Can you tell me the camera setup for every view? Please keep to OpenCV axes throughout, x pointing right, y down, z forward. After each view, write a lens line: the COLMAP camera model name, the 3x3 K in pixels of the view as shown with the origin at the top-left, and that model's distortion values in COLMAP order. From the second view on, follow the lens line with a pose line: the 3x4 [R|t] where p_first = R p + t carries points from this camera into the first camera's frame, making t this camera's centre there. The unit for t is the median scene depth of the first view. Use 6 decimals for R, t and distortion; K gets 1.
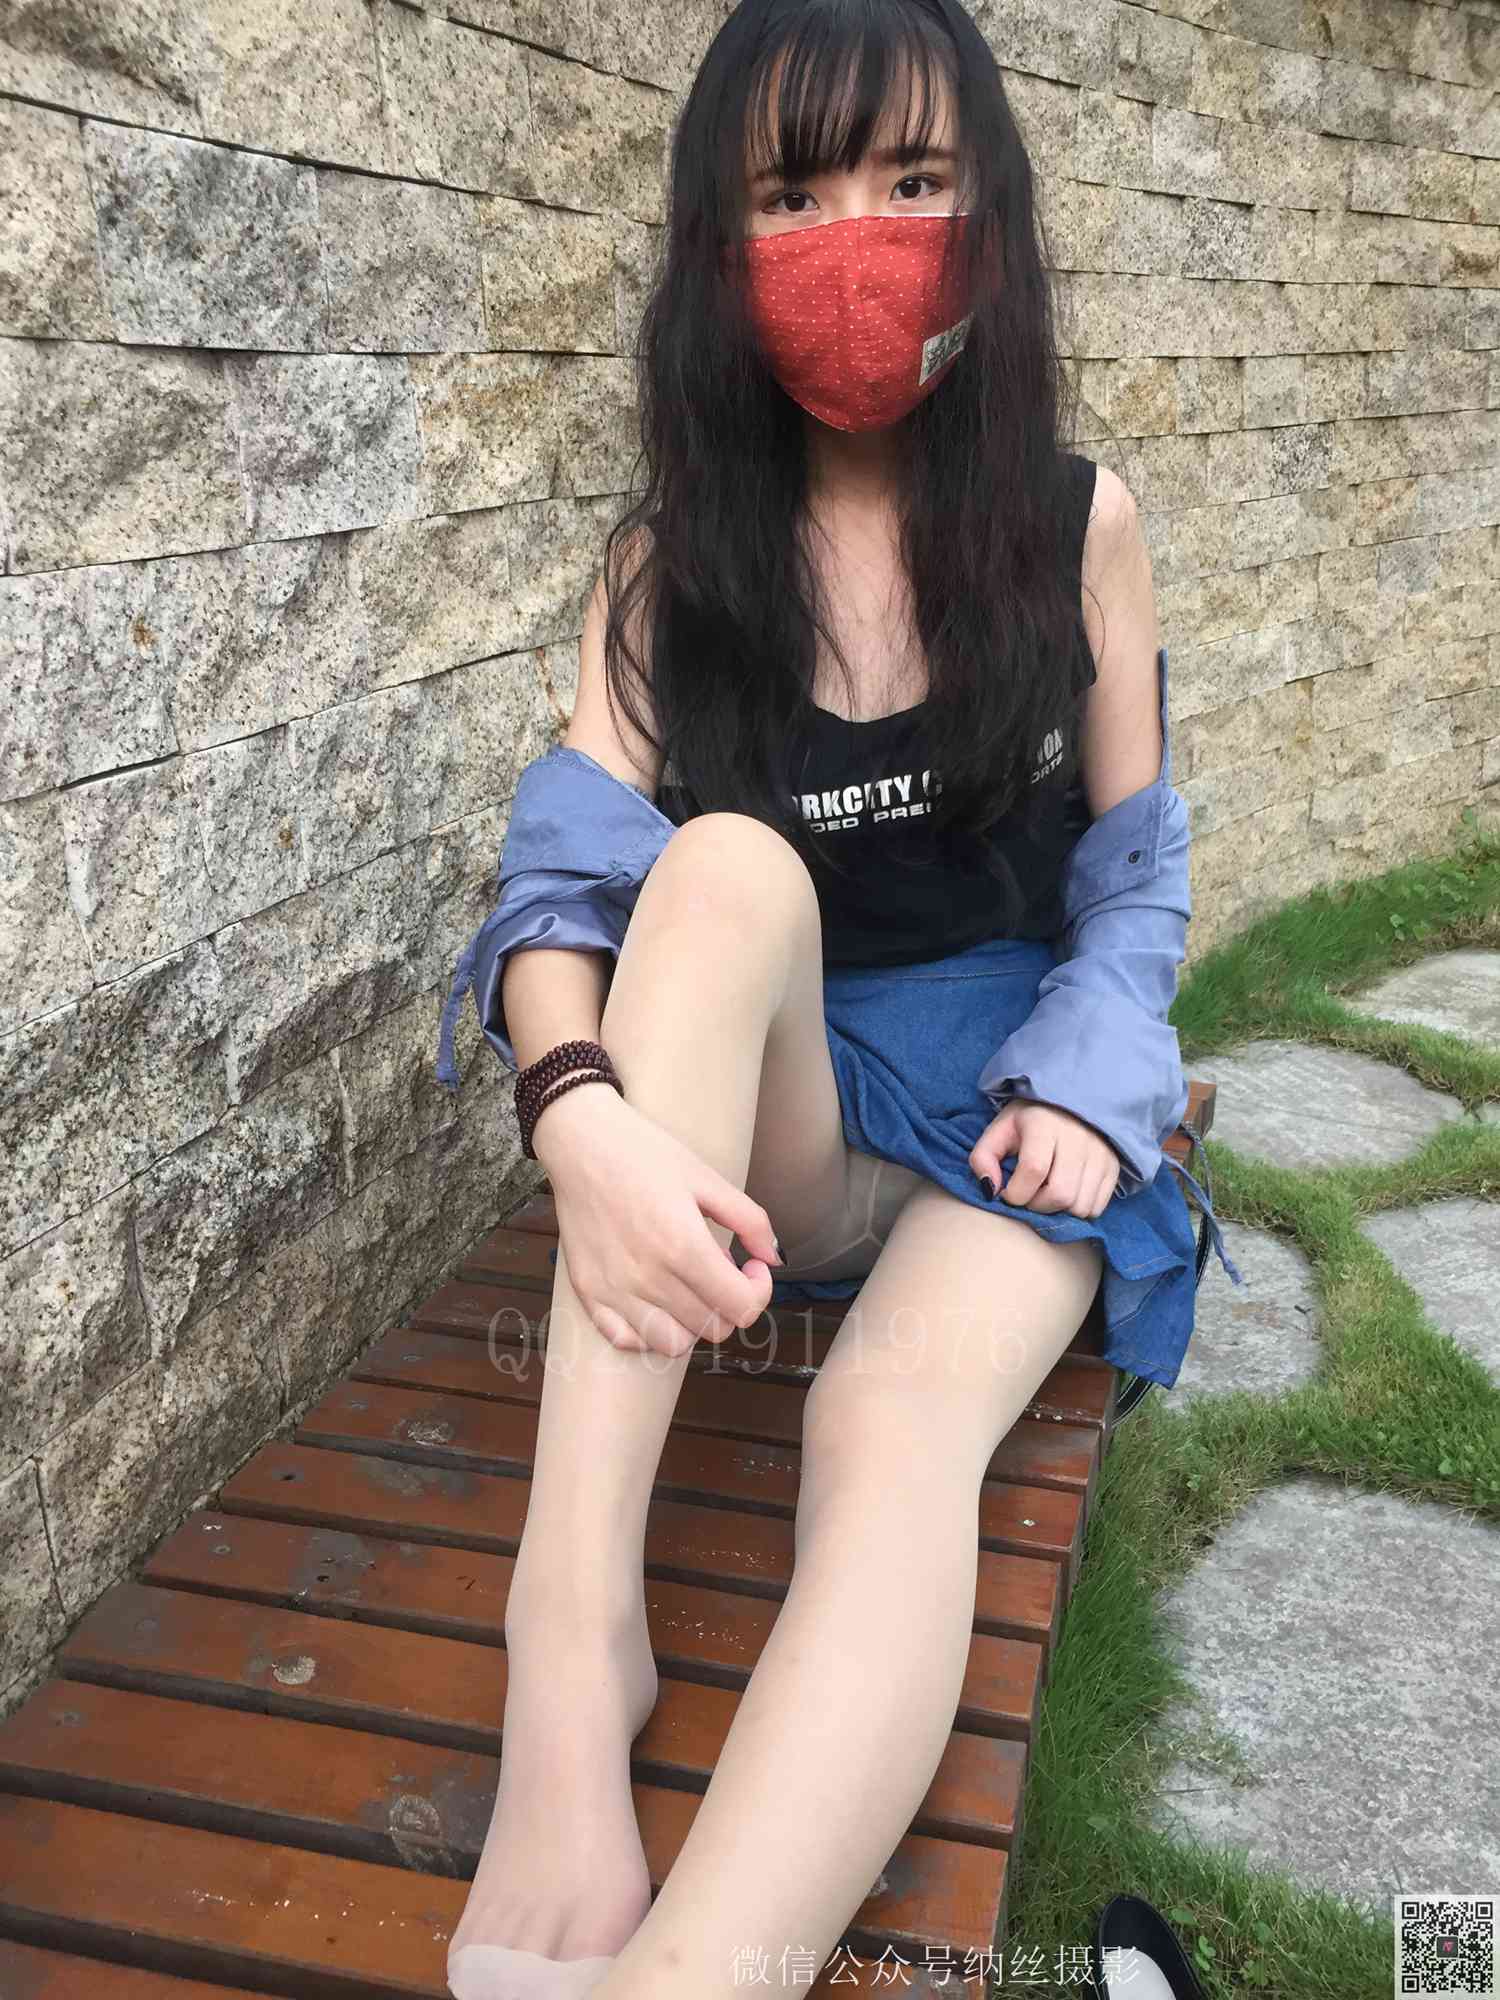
lens RADIAL K [[1708.2, 0, 751.0], [0, 1708.2, 997.5], [0, 0, 1]] dist [0.070671, -0.099649]
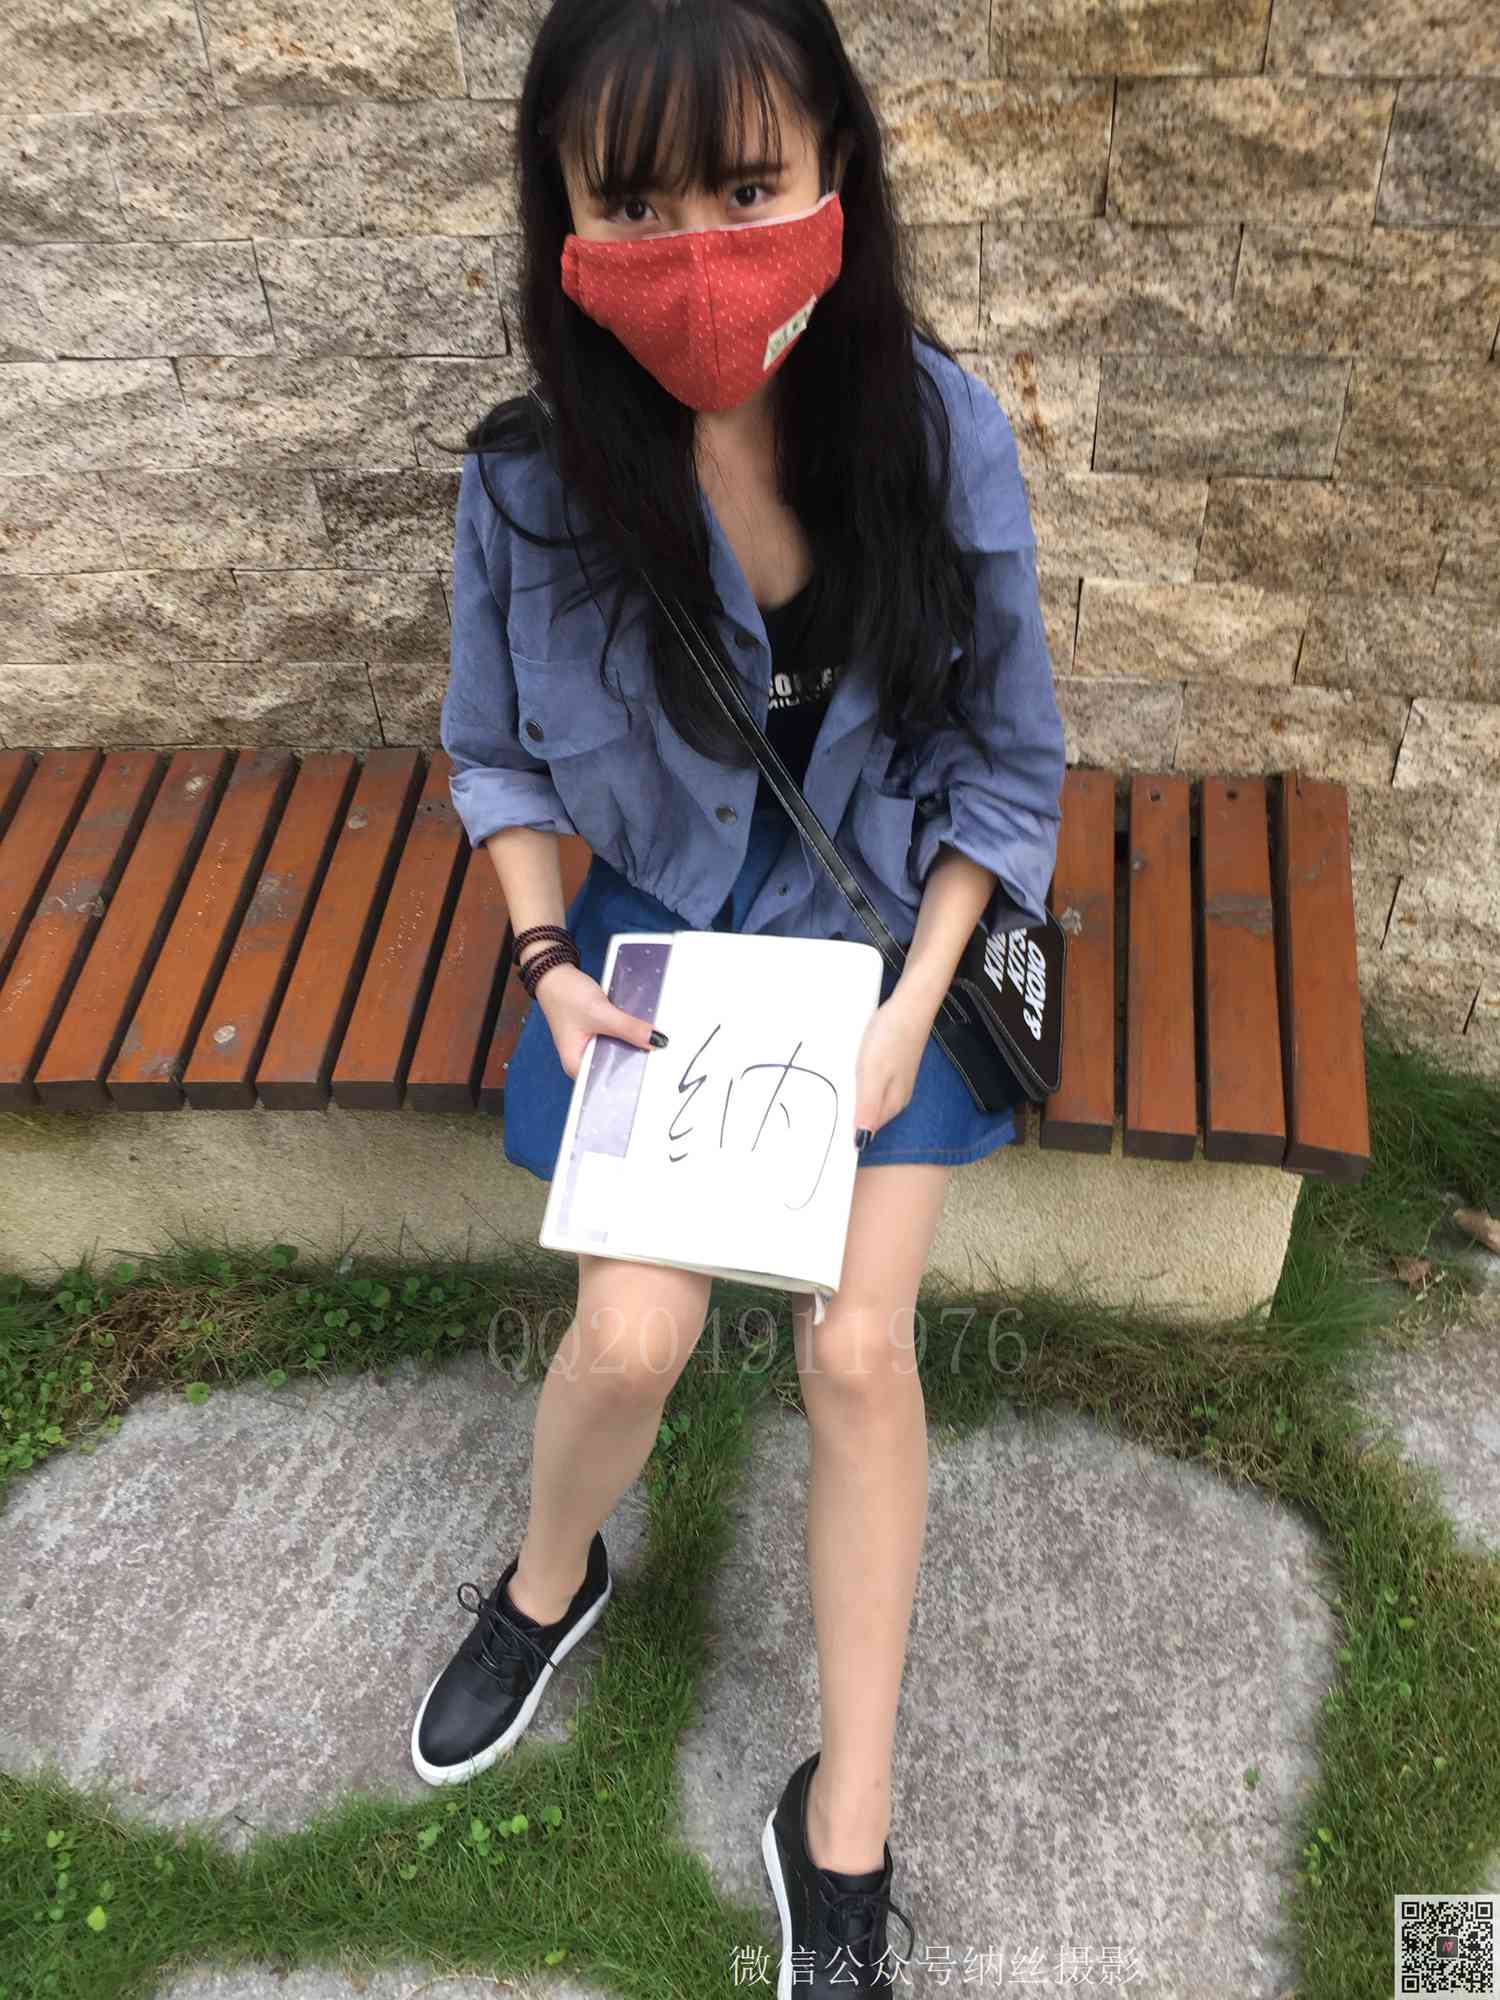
lens RADIAL K [[1708.2, 0, 735.7], [0, 1708.2, 1002.9], [0, 0, 1]] dist [0.070671, -0.099649]
pose [[0.208423, 0.690301, -0.692852, 0.959475], [-0.265516, 0.721741, 0.639212, -0.605347], [0.941308, 0.050737, 0.333713, 0.521048]]
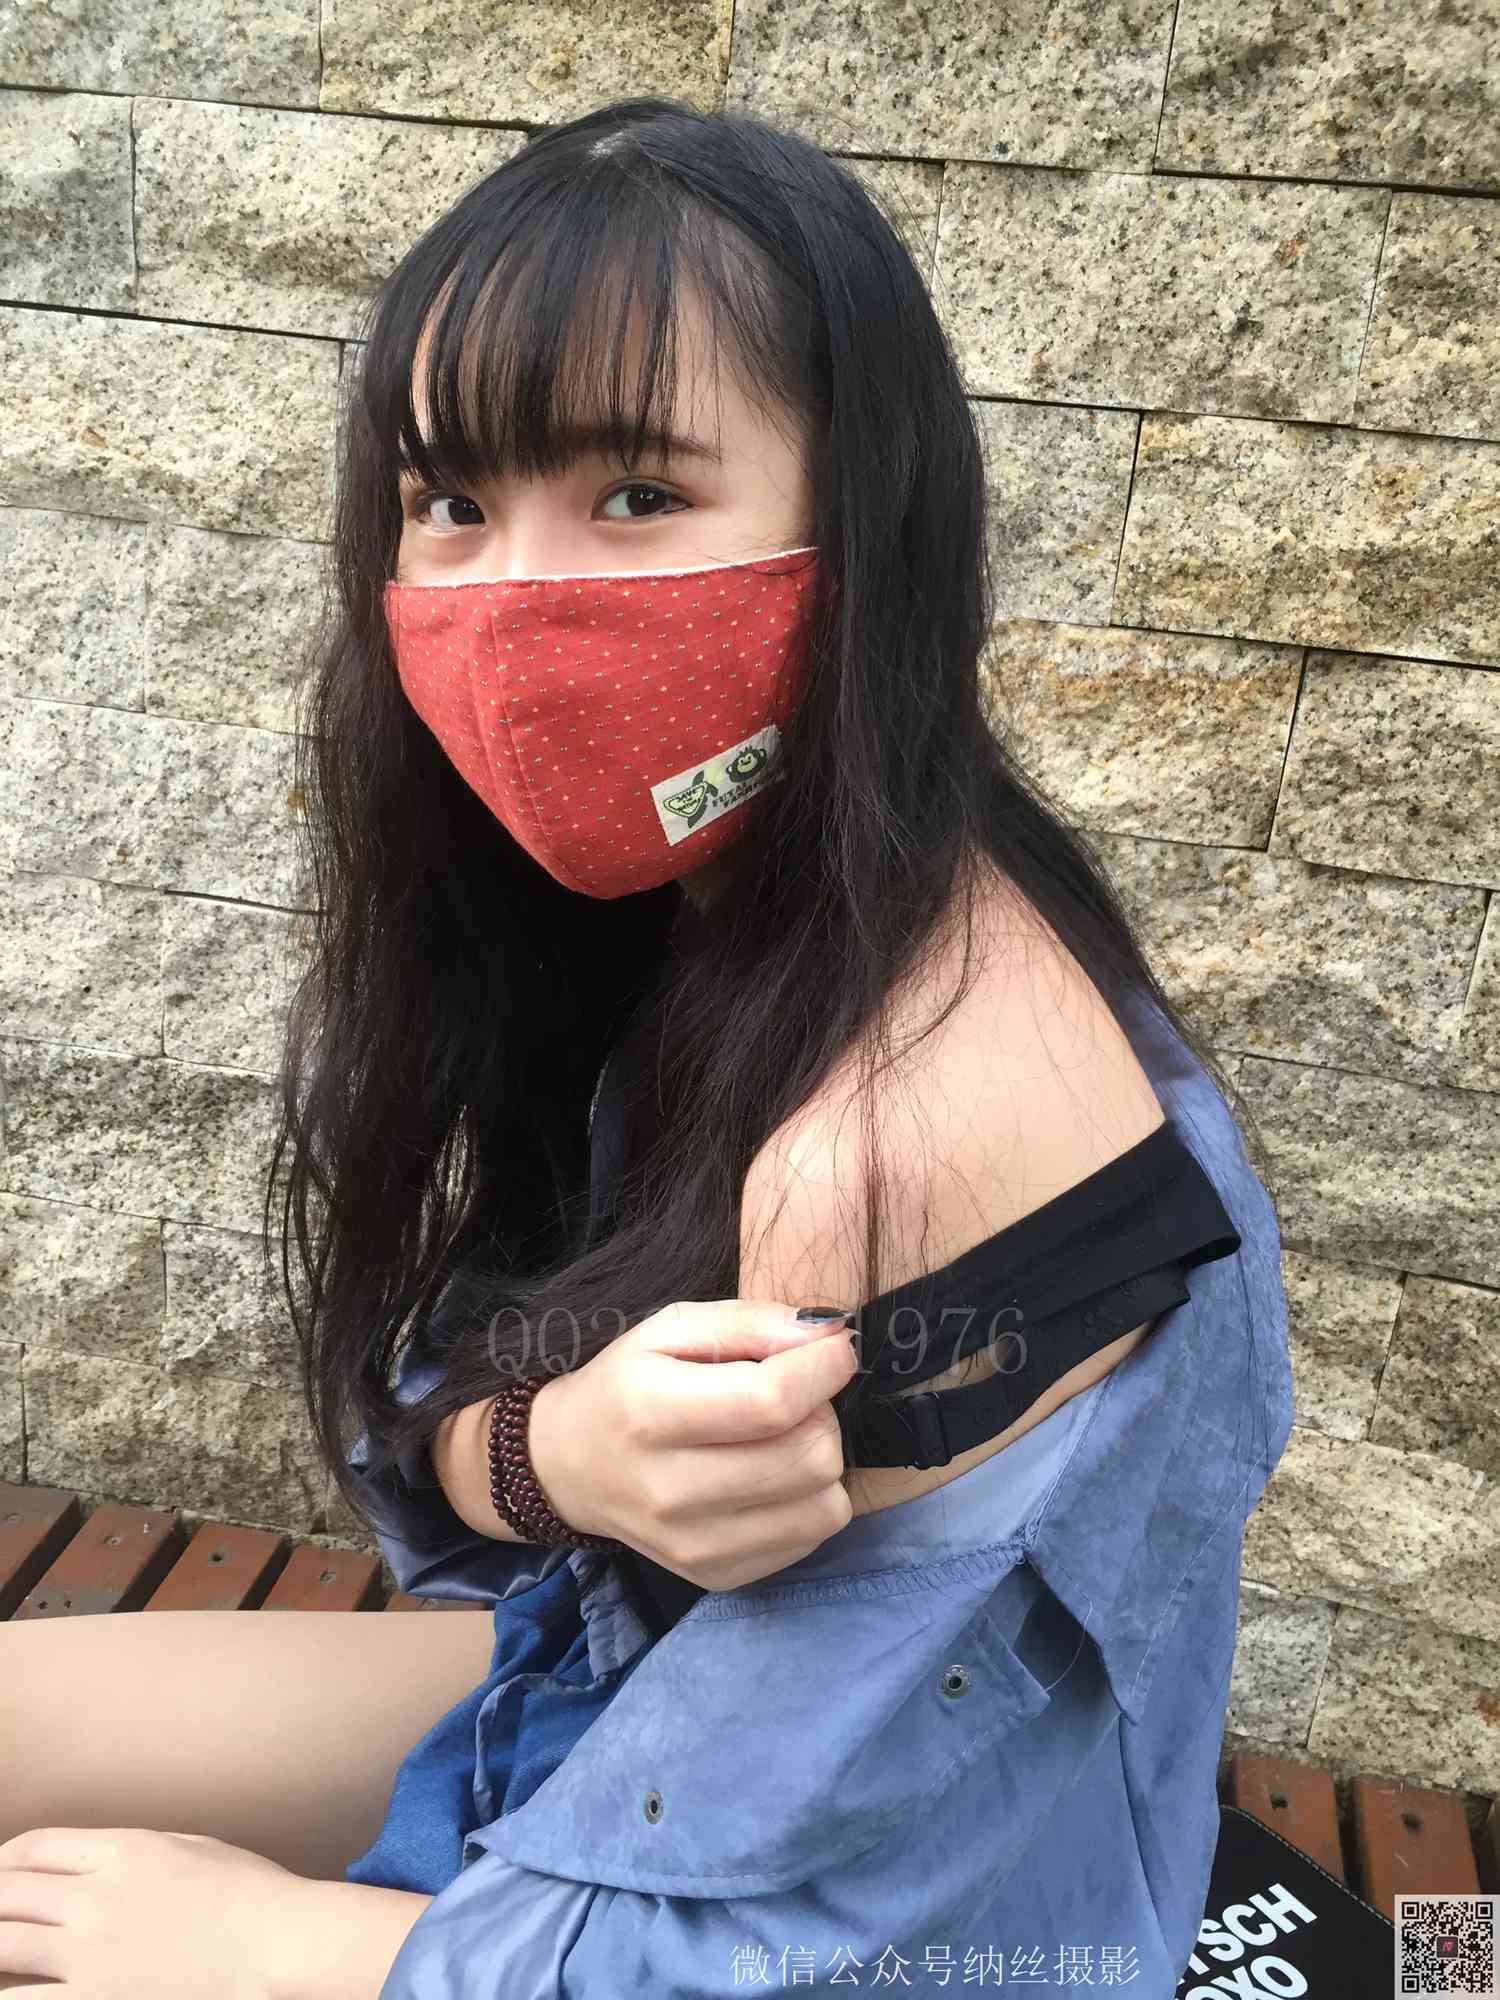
lens RADIAL K [[1708.2, 0, 757.0], [0, 1708.2, 978.7], [0, 0, 1]] dist [0.070671, -0.099649]
pose [[0.146623, 0.356408, -0.922754, 0.526254], [-0.411390, 0.870308, 0.270782, -0.380015], [0.899589, 0.339909, 0.274230, 0.726238]]
